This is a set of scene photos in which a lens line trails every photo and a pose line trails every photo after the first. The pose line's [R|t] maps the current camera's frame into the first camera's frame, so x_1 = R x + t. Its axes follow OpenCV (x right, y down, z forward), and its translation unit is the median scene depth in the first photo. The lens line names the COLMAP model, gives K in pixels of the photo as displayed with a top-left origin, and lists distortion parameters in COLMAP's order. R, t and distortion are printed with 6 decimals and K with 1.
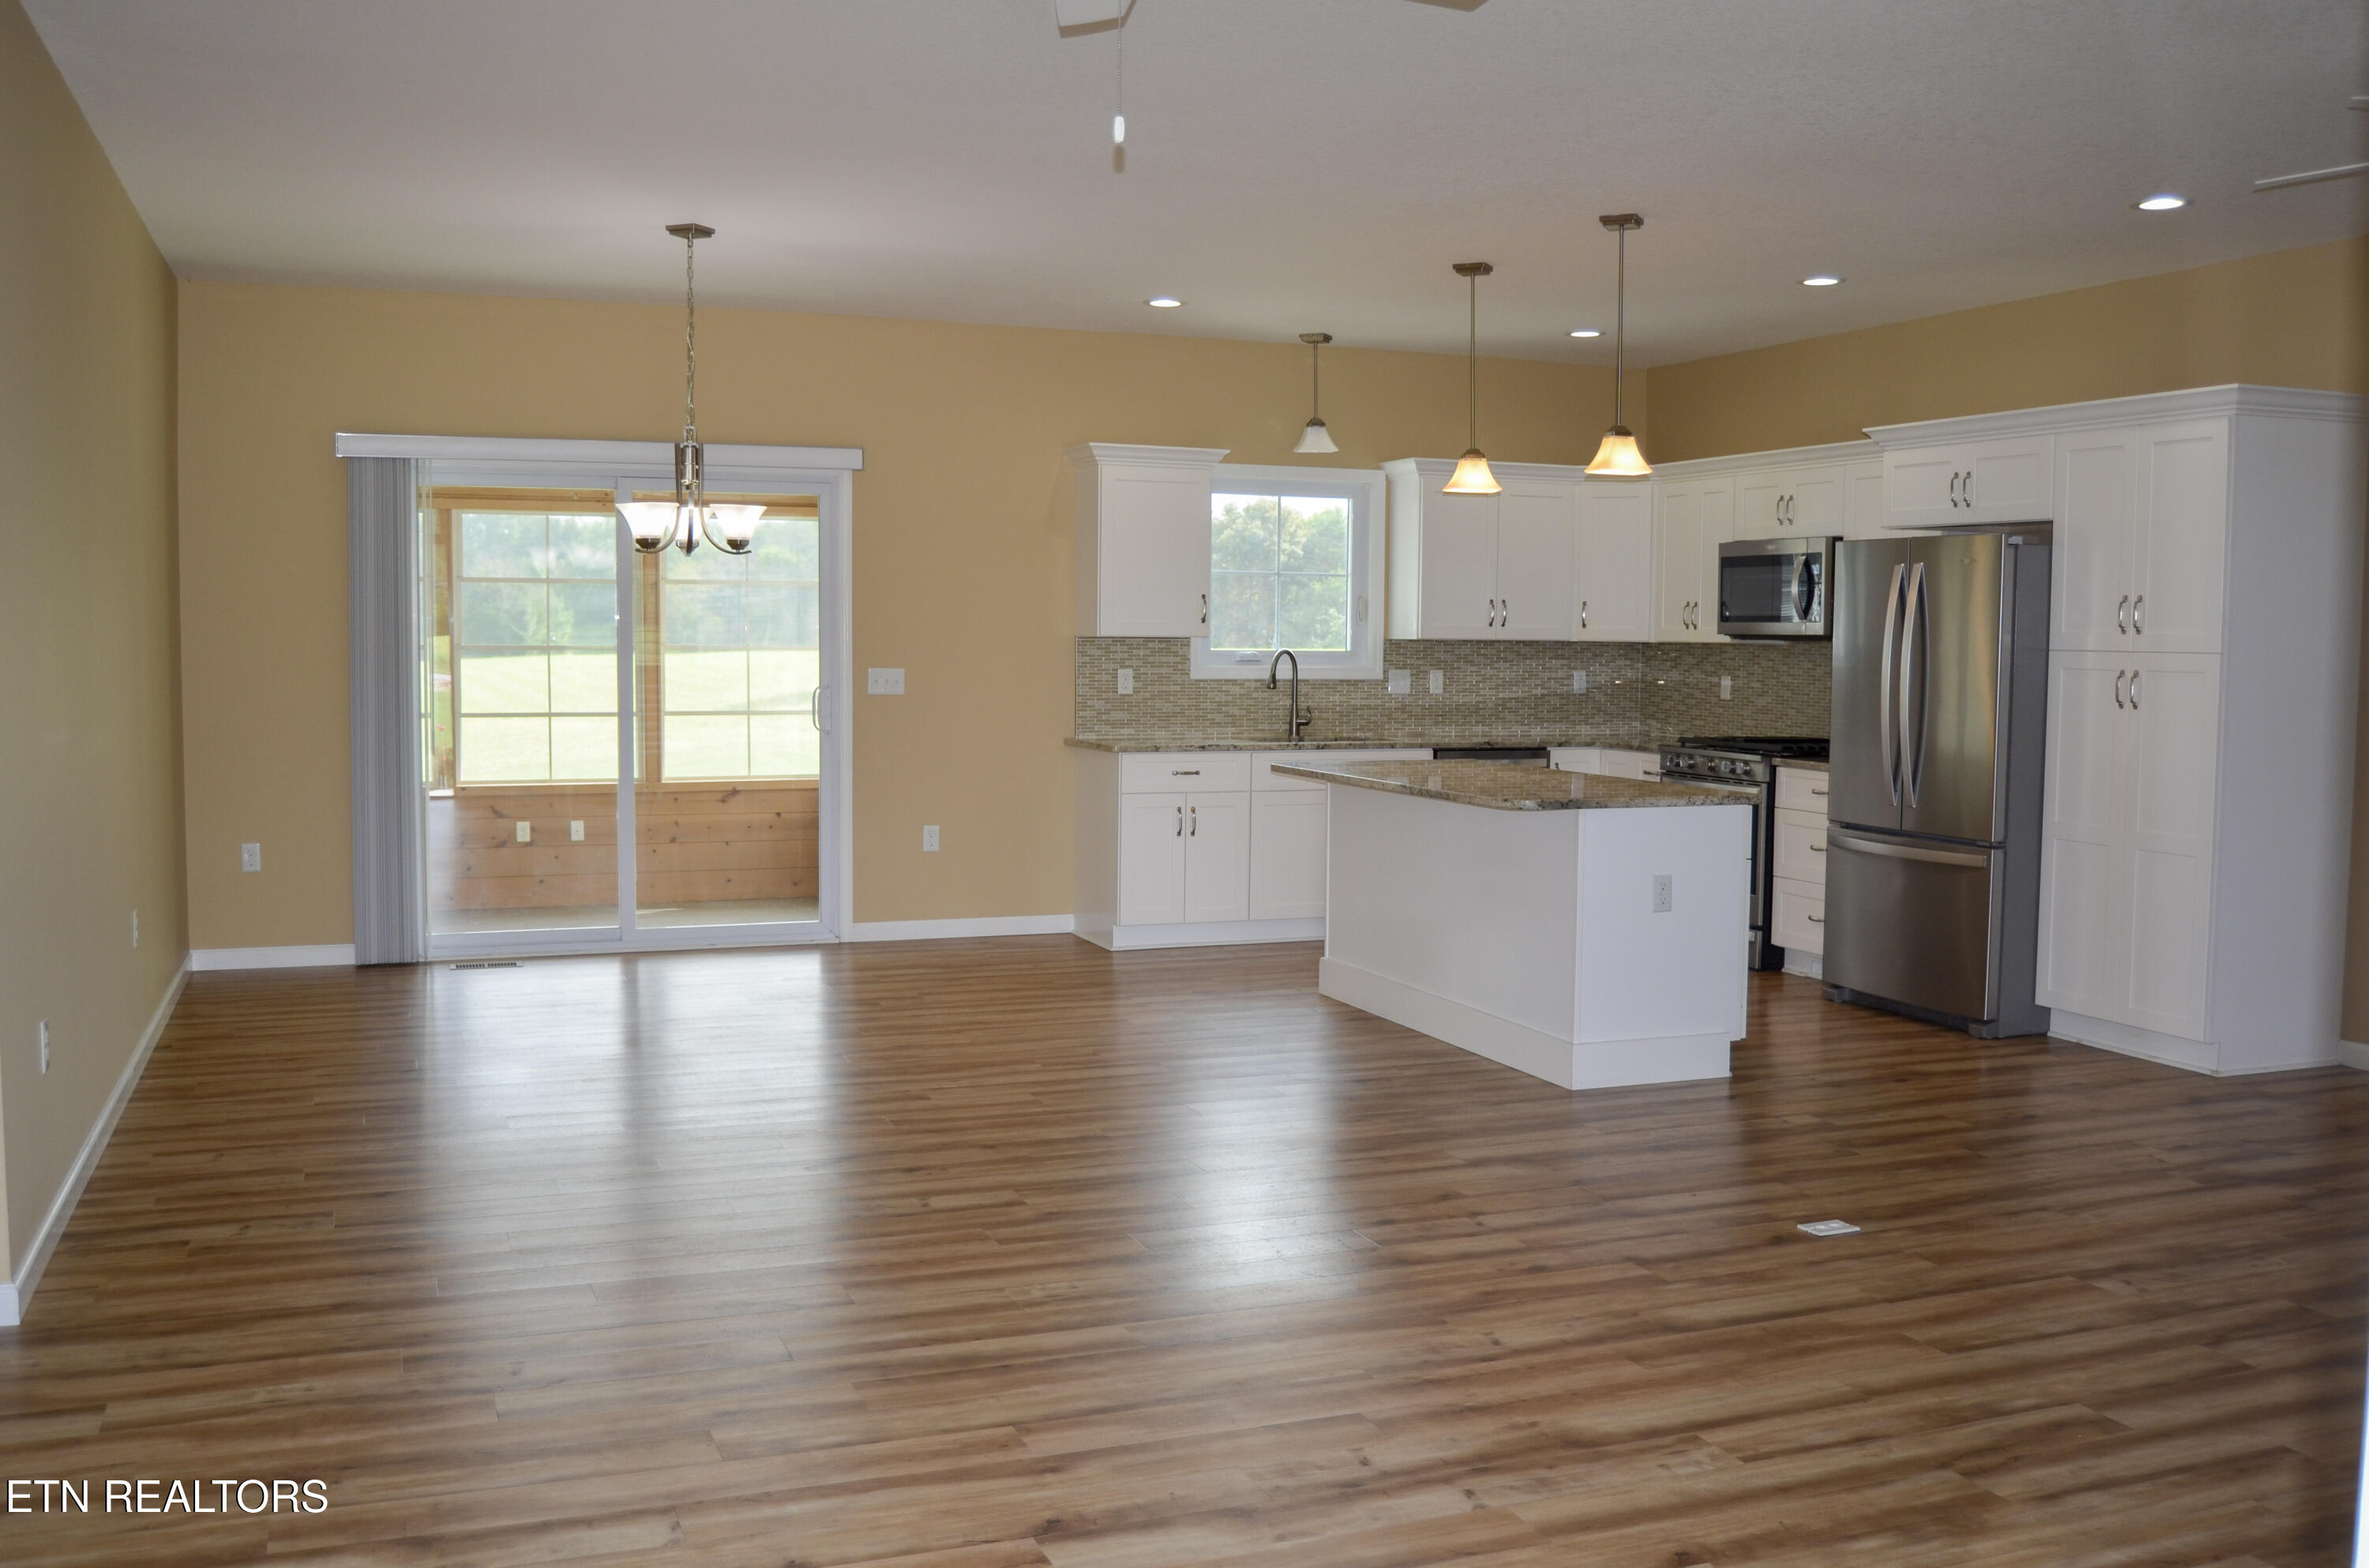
lens RADIAL K [[2132.3, 0, 1182.1], [0, 2132.3, 787.6], [0, 0, 1]] dist [-0.049238, 0.000835]
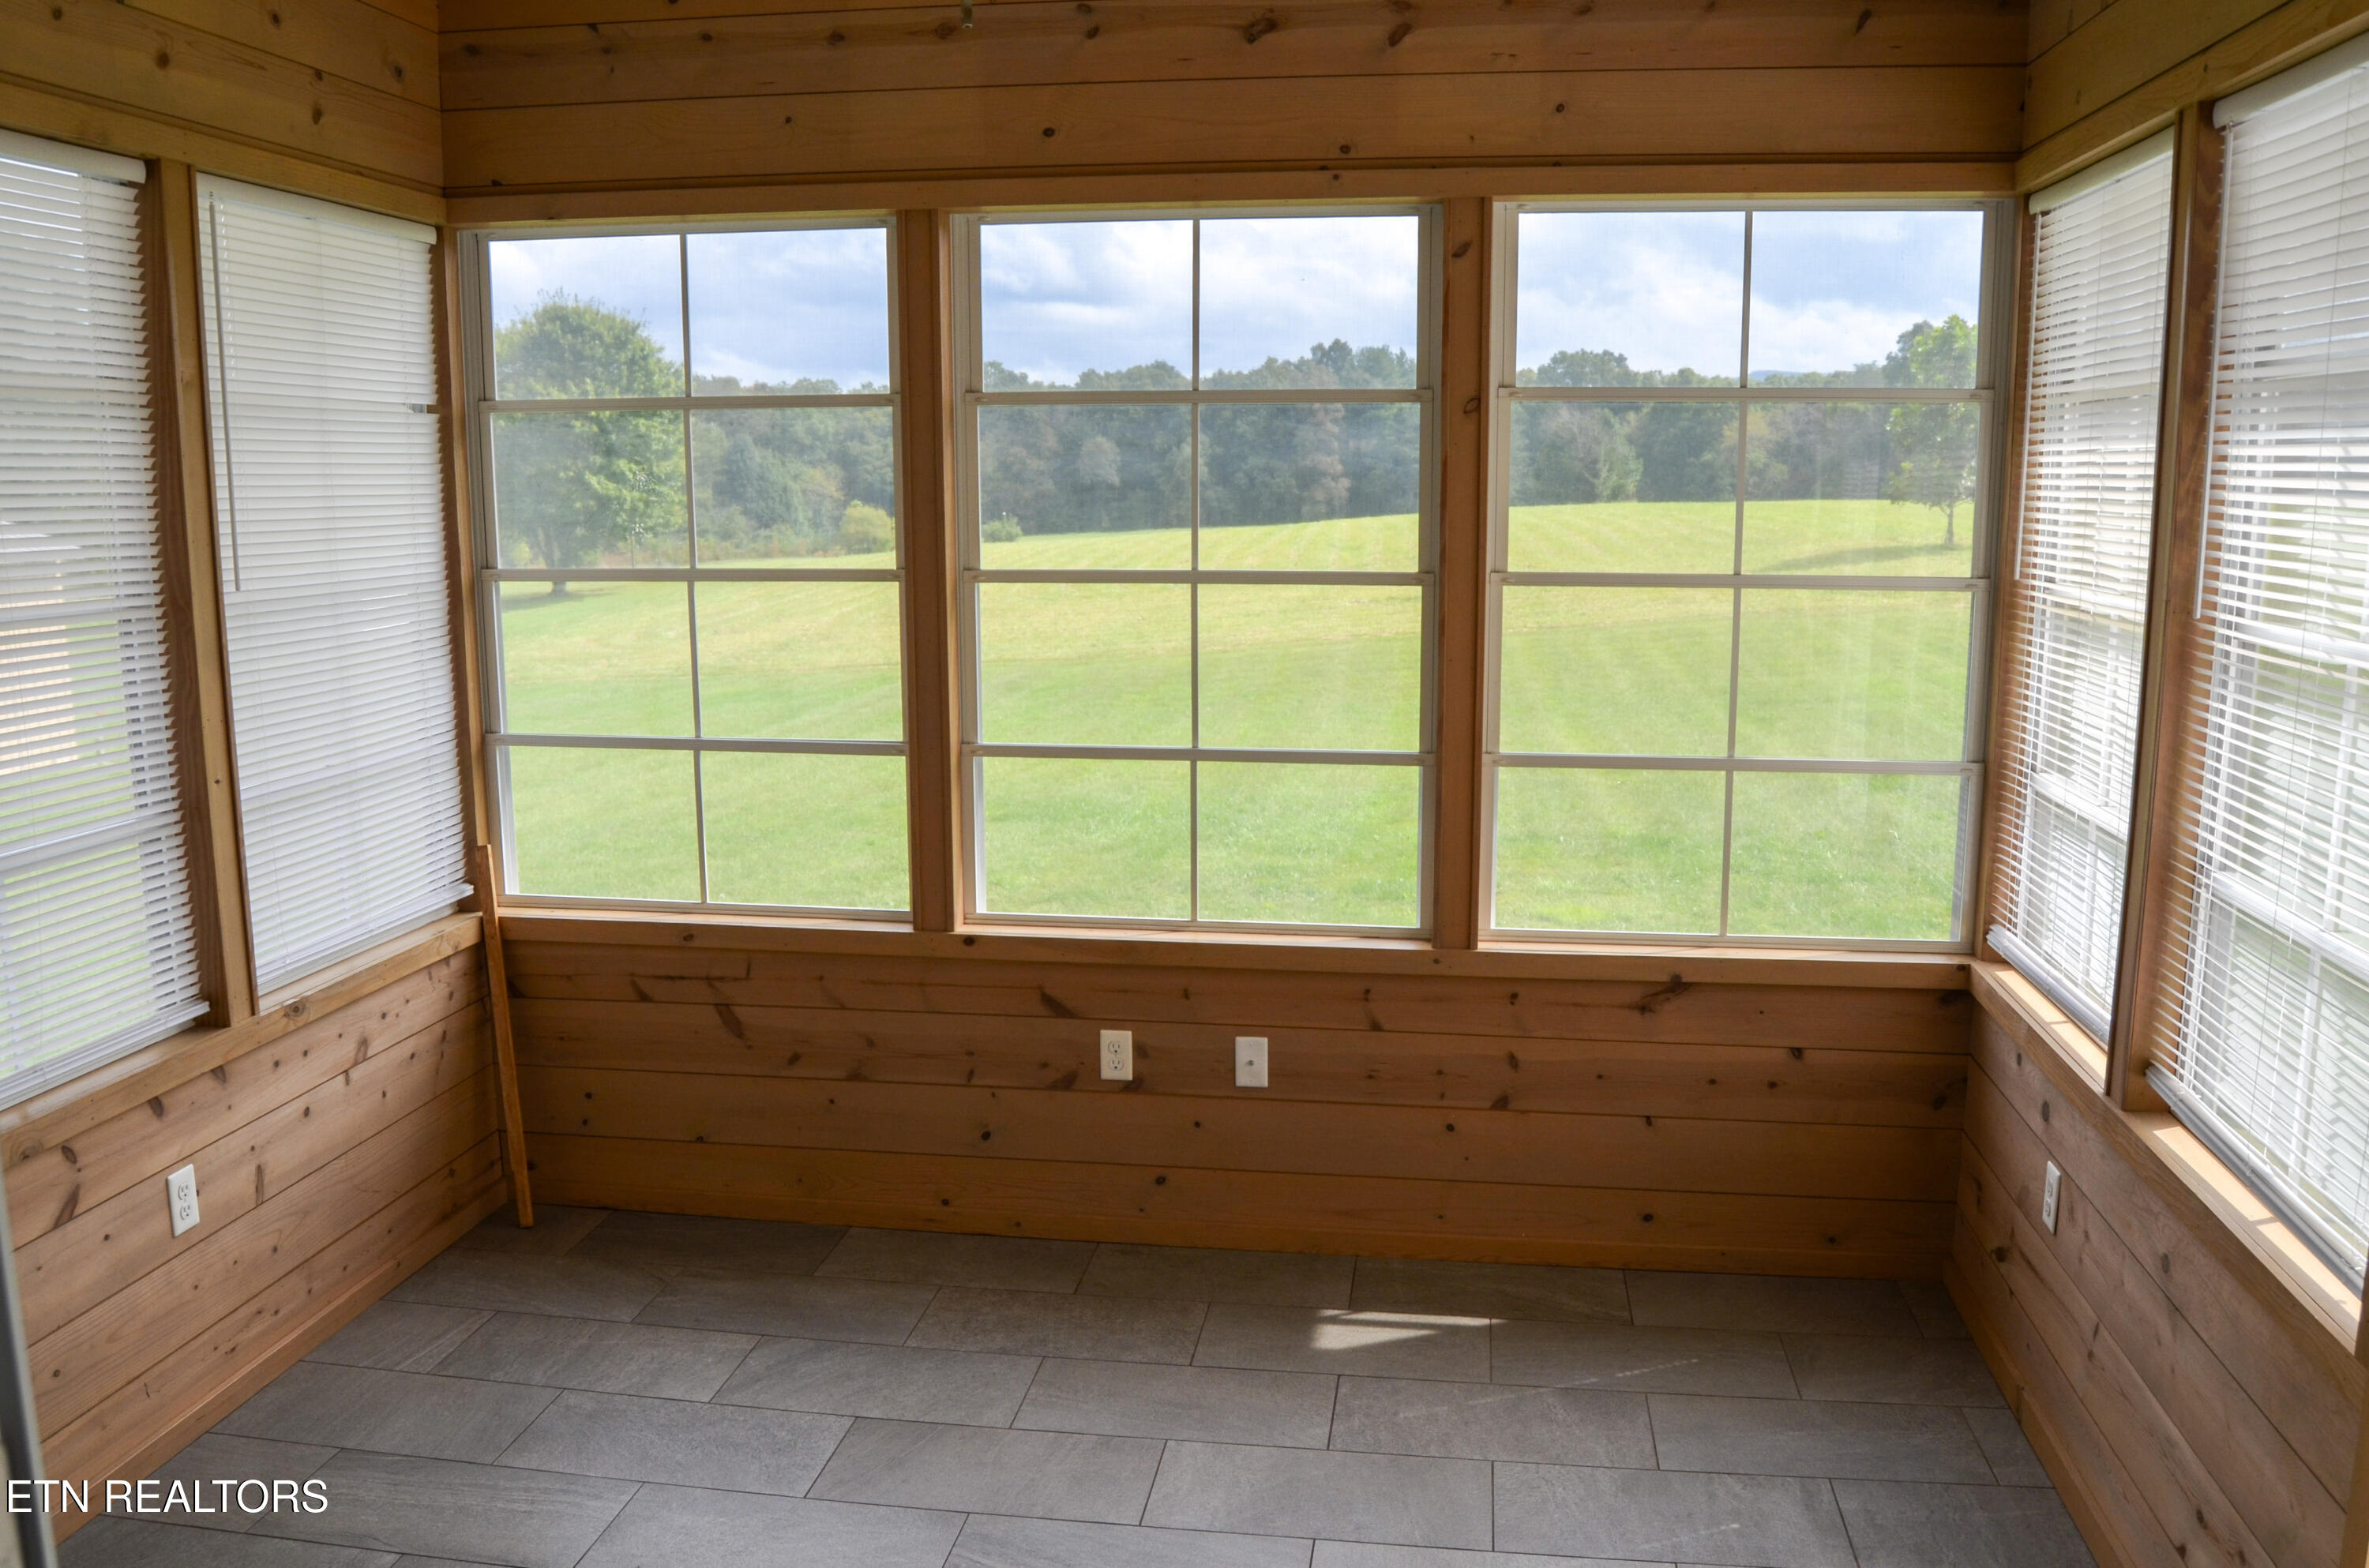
lens RADIAL K [[1902.5, 0, 1187.6], [0, 1902.5, 801.7], [0, 0, 1]] dist [-0.091312, 0.033129]
pose [[0.868168, 0.074290, -0.490678, -0.185424], [-0.026251, 0.994222, 0.104082, -0.085912], [0.495575, -0.077480, 0.865102, 0.992379]]
